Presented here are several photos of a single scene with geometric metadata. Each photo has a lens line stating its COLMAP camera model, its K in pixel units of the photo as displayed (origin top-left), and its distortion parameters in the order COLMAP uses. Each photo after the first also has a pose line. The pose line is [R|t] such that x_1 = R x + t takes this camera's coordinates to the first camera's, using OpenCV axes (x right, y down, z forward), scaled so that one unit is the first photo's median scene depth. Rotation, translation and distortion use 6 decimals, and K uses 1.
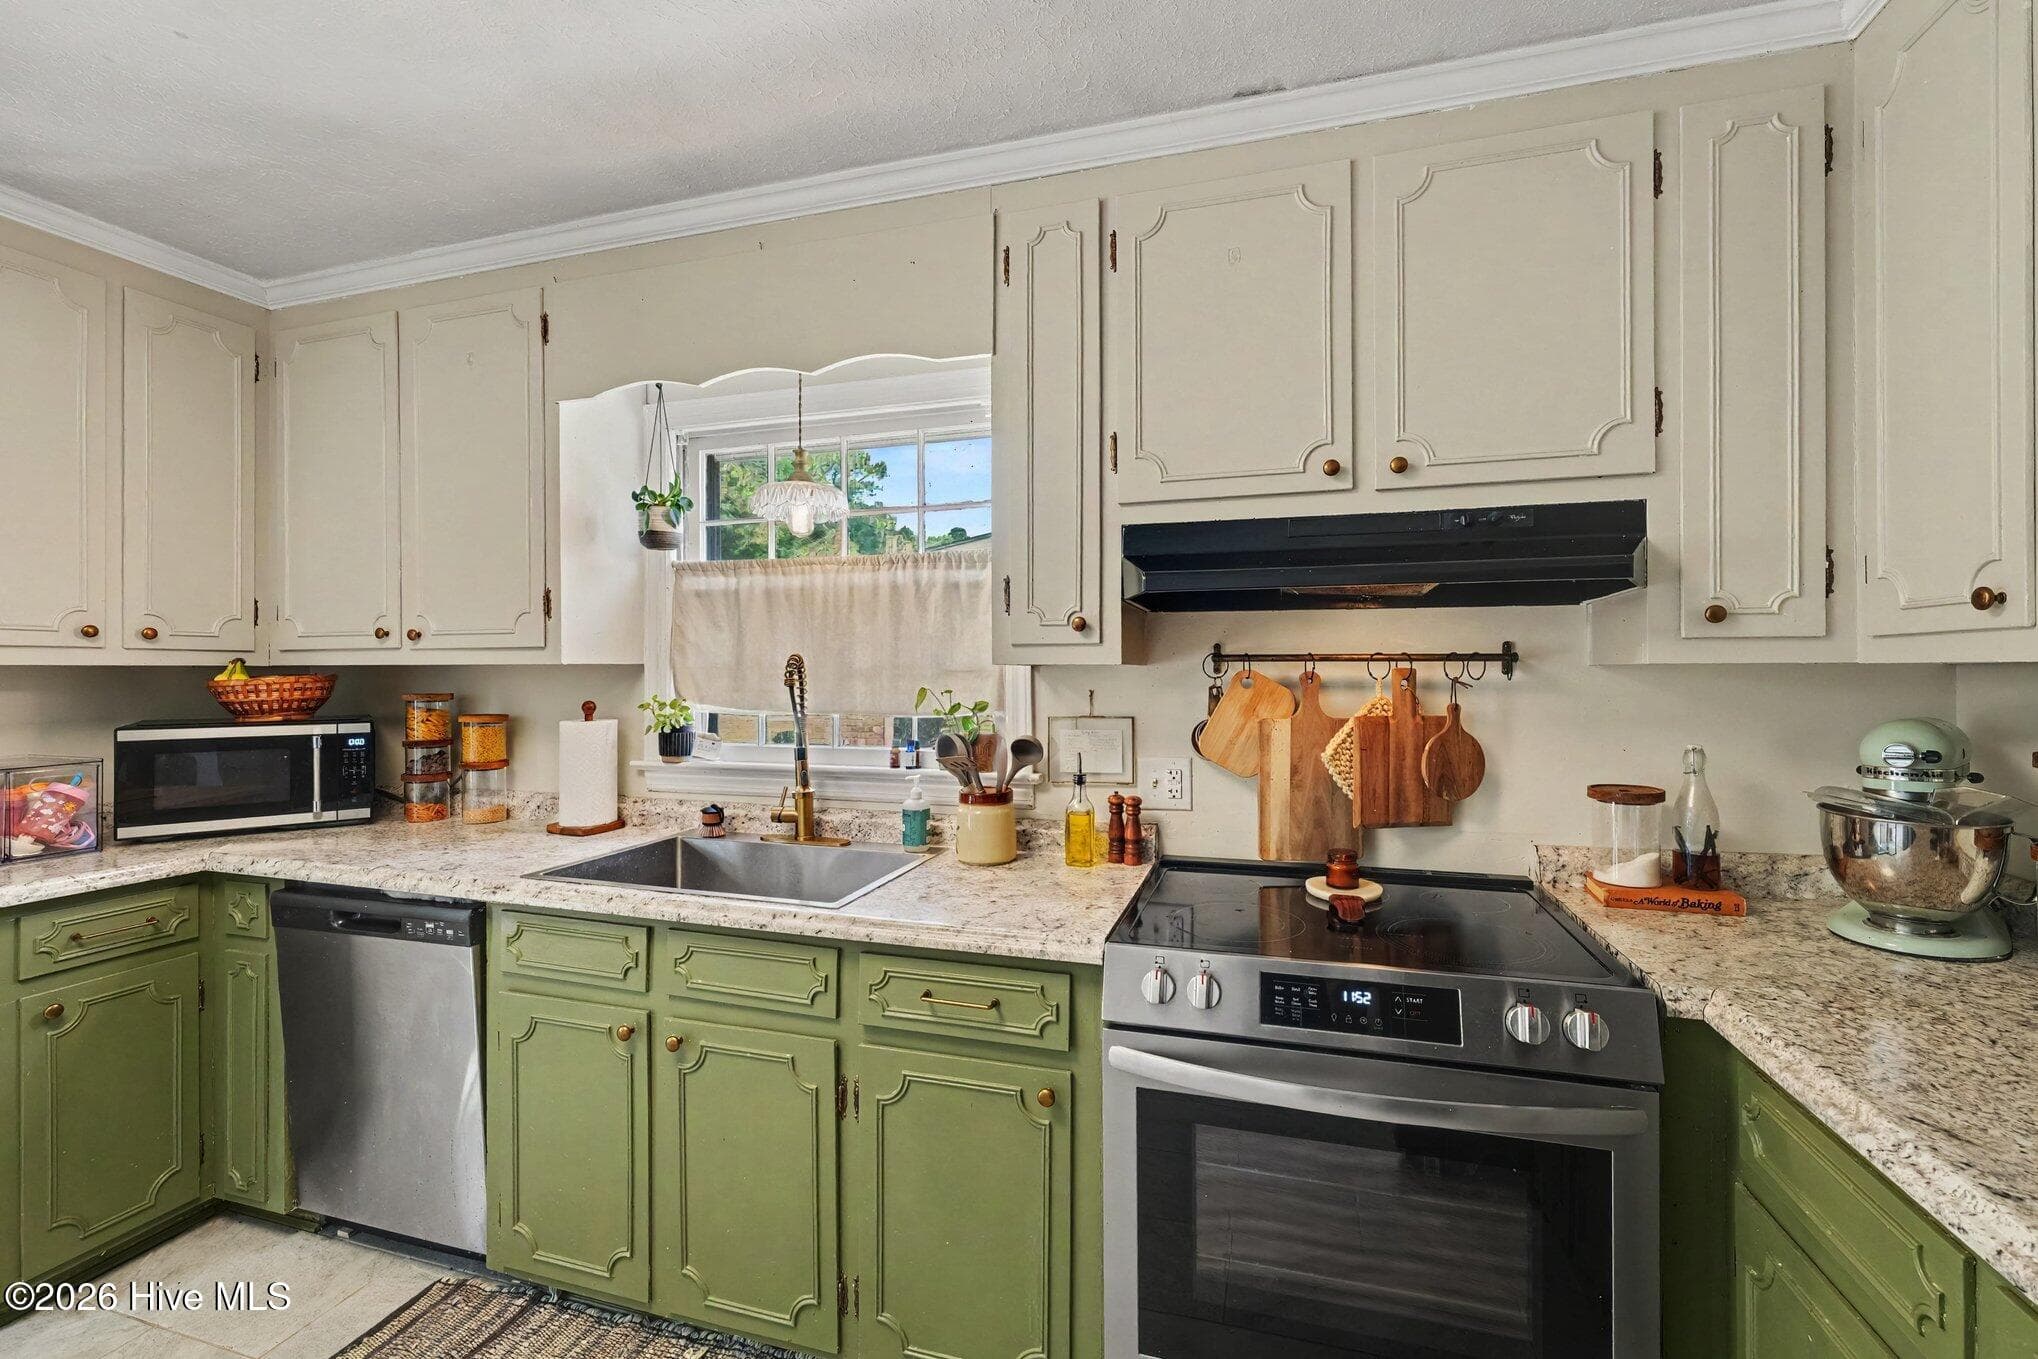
lens RADIAL K [[870.9, 0, 1018.2], [0, 870.9, 668.0], [0, 0, 1]] dist [0.000559, 0.000253]
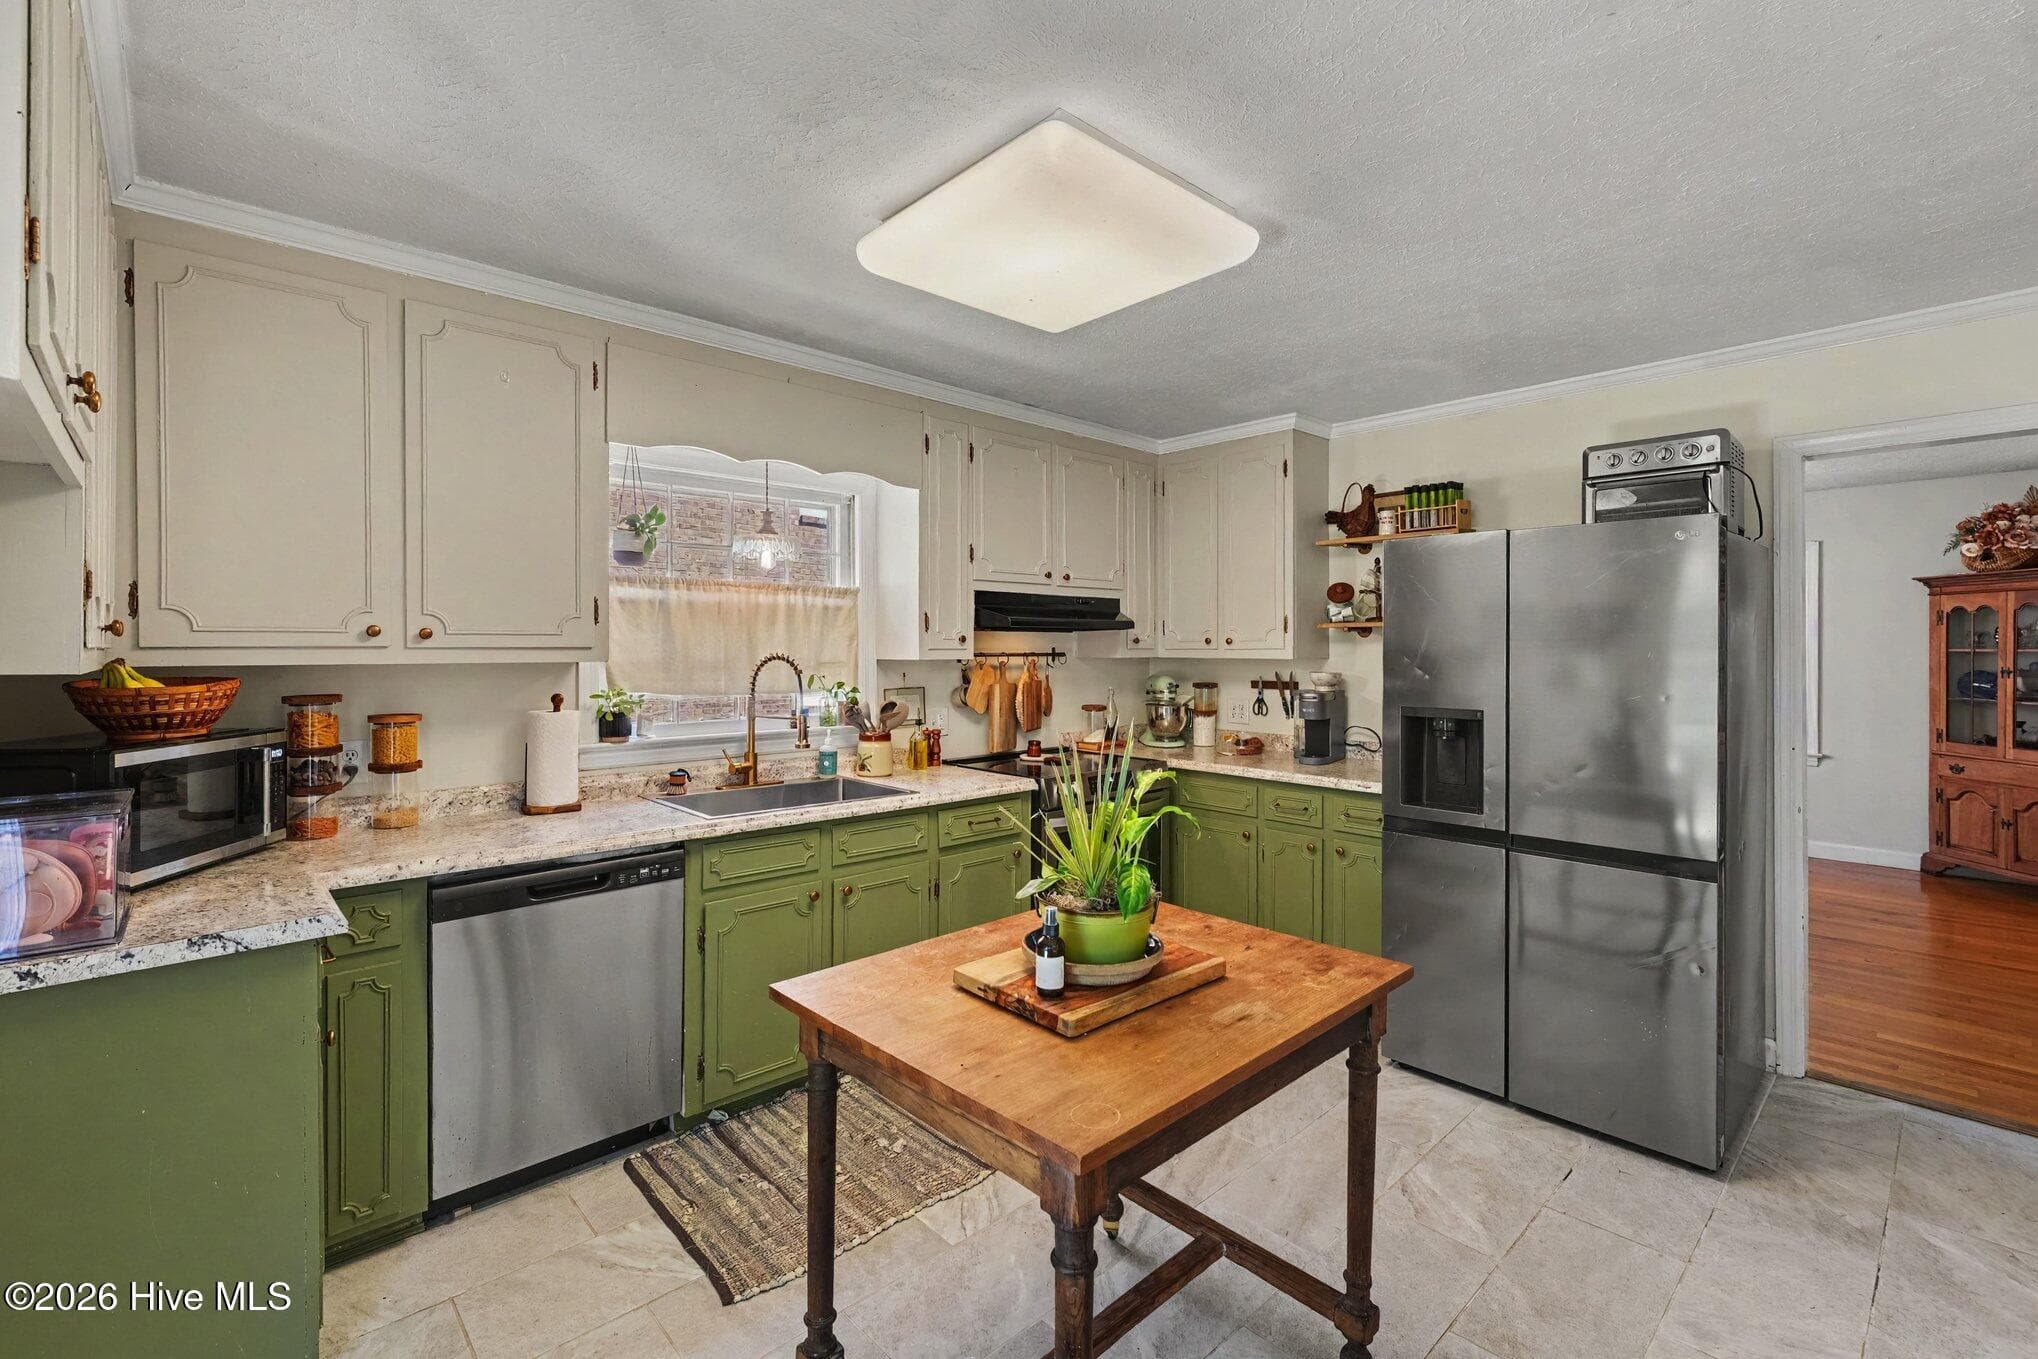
lens RADIAL K [[897.8, 0, 1024.6], [0, 897.8, 650.7], [0, 0, 1]] dist [-0.000368, -0.000037]
pose [[0.492473, -0.001186, 0.870327, -1.566949], [-0.002047, 0.999995, 0.002521, -0.027741], [-0.870325, -0.003023, 0.492468, -0.119194]]
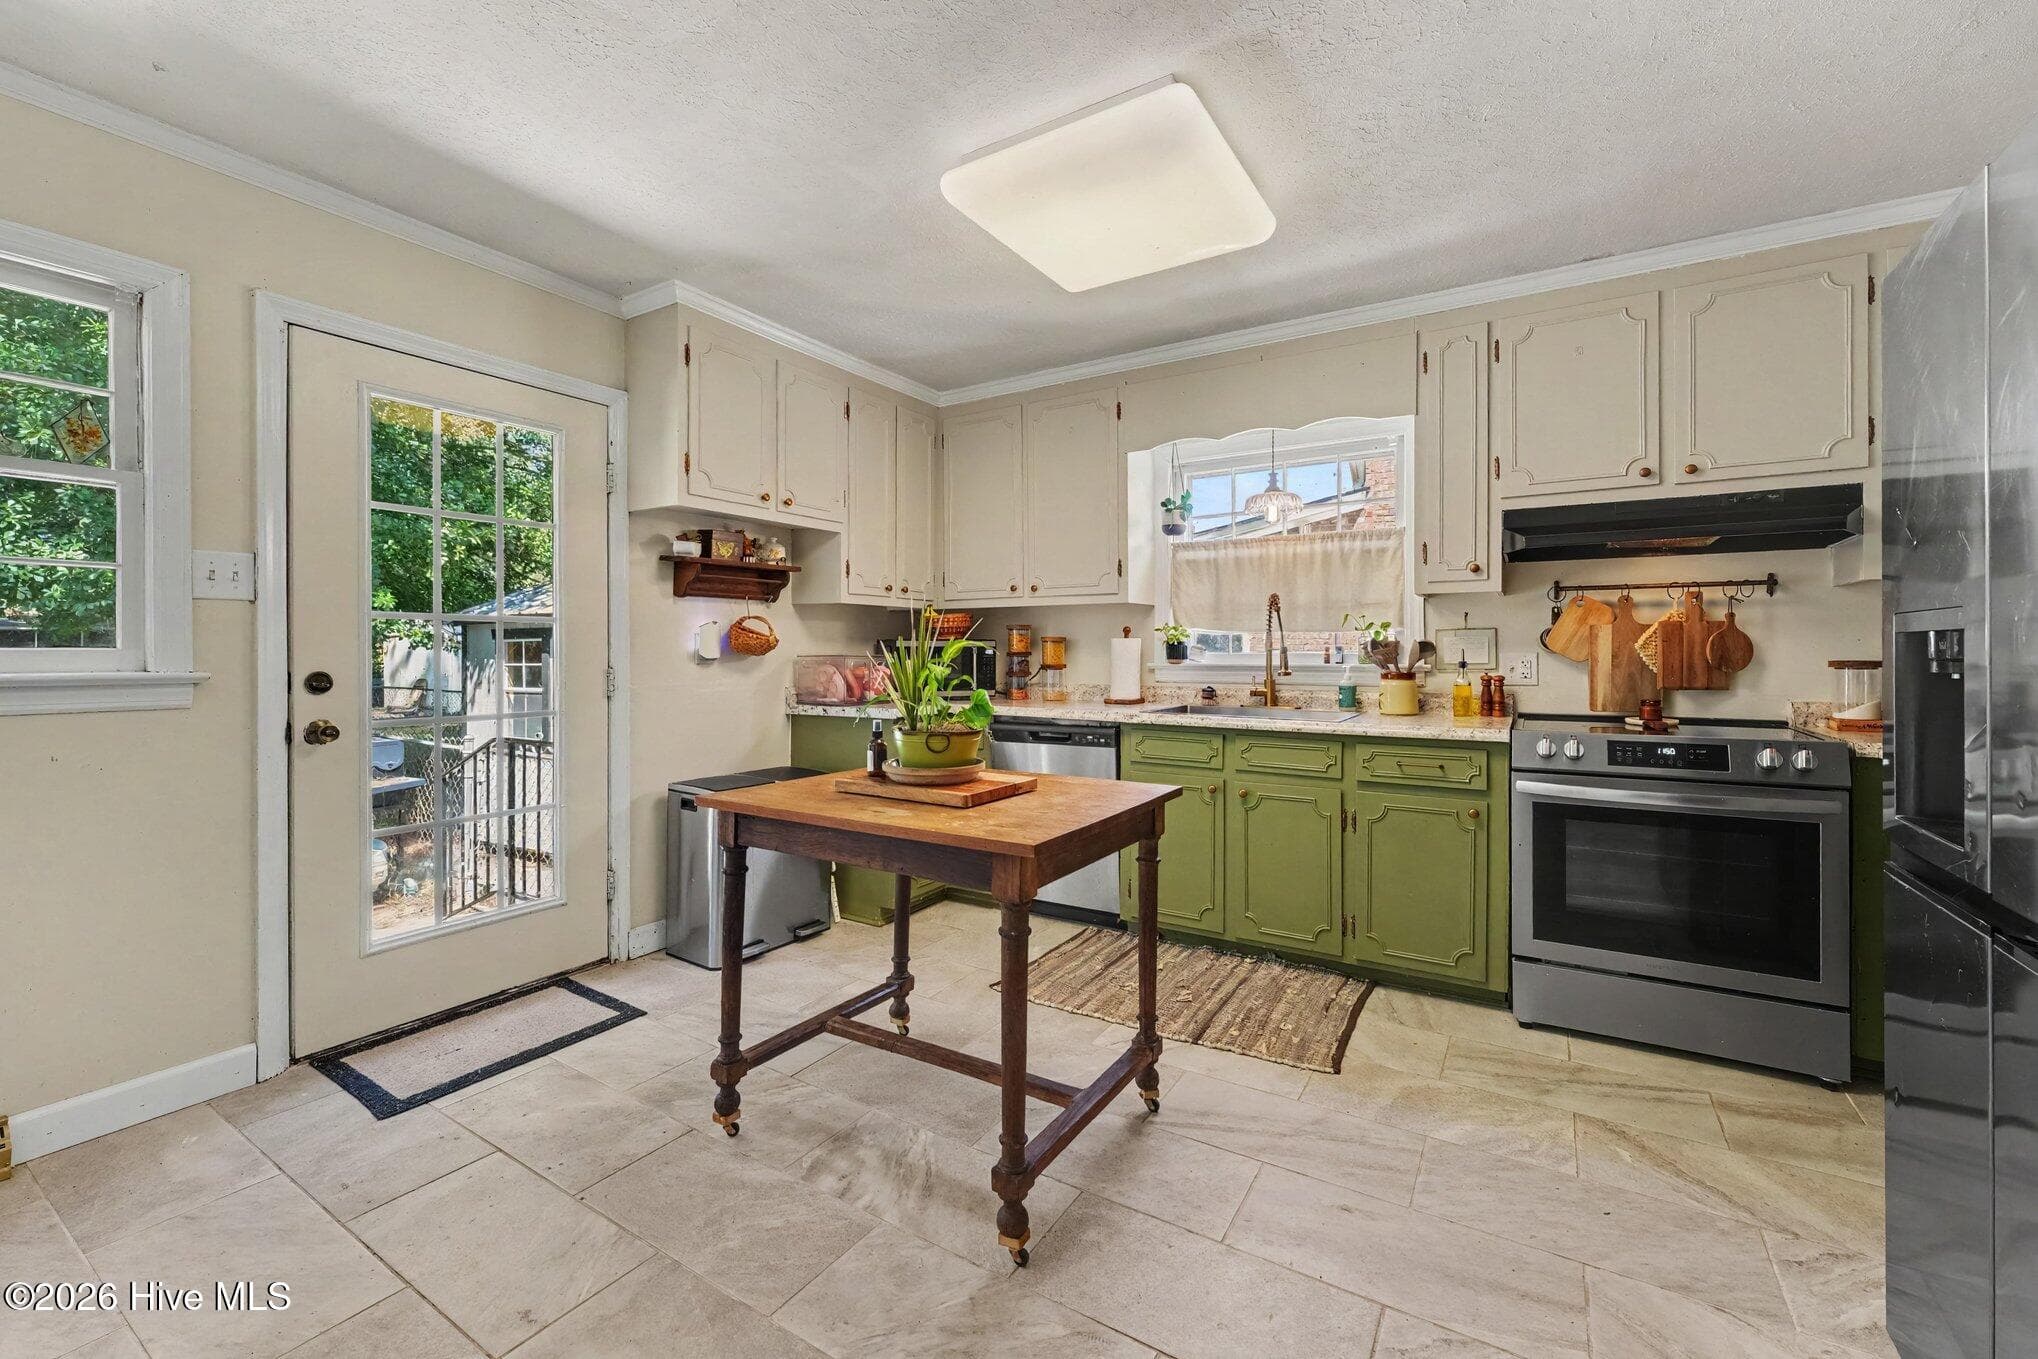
lens RADIAL K [[831.9, 0, 1021.3], [0, 831.9, 650.3], [0, 0, 1]] dist [0.000655, 0.000083]
pose [[0.967085, 0.000029, -0.254454, -0.365588], [0.001167, 0.999989, 0.004548, 0.099840], [0.254451, -0.004695, 0.967074, -0.799612]]
